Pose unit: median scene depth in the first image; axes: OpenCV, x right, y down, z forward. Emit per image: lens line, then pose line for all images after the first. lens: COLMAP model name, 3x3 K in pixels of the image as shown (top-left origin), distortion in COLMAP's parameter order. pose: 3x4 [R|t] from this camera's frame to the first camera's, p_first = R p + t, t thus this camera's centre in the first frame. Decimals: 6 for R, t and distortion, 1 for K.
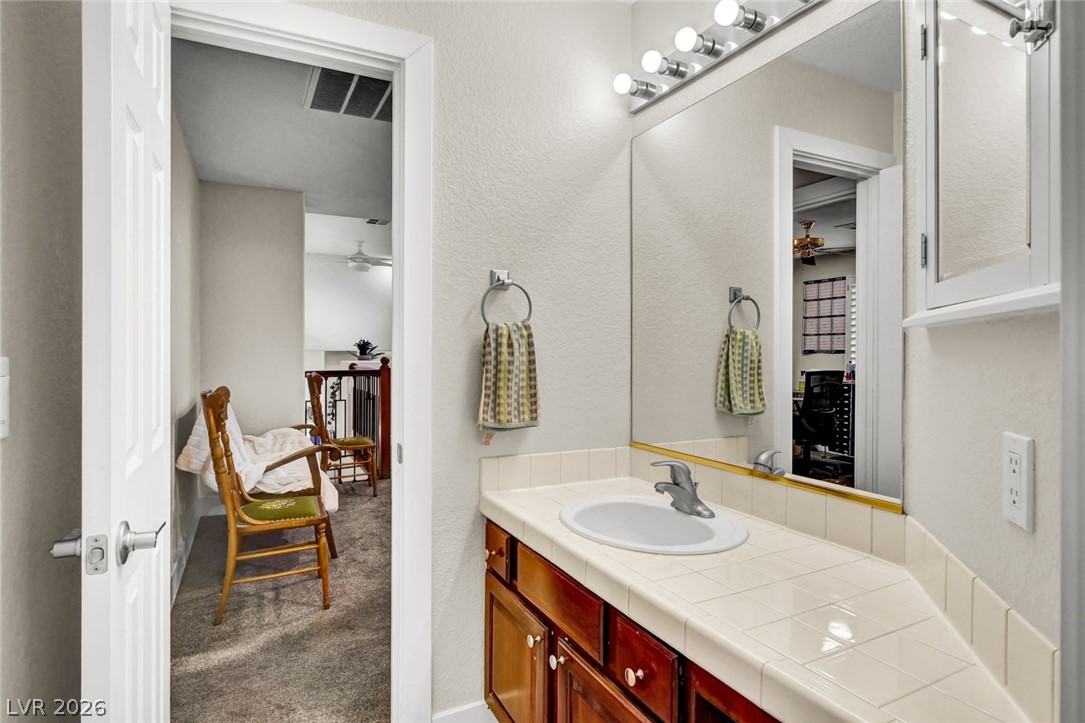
lens RADIAL K [[575.4, 0, 541.9], [0, 575.4, 354.0], [0, 0, 1]] dist [-0.029588, -0.000196]
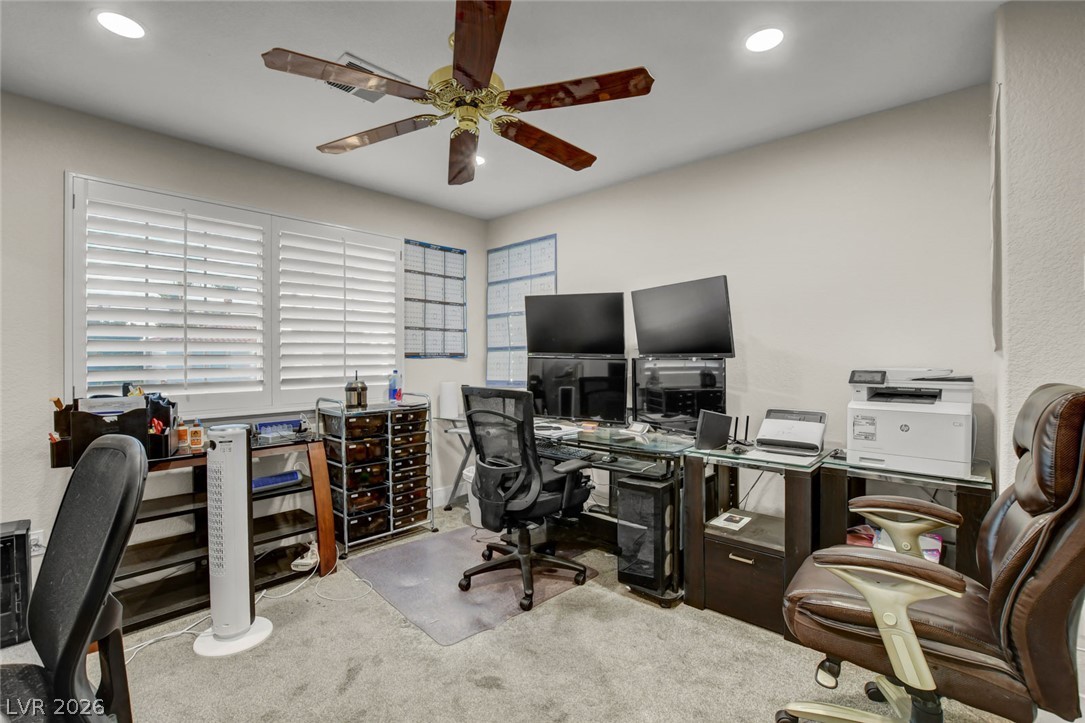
lens RADIAL K [[485.2, 0, 542.6], [0, 485.2, 360.2], [0, 0, 1]] dist [-0.024568, 0.001550]
pose [[-0.342626, -0.008298, 0.939435, -0.069984], [0.006848, 0.999912, 0.011329, -0.004261], [-0.939447, 0.010315, -0.342539, 1.096162]]
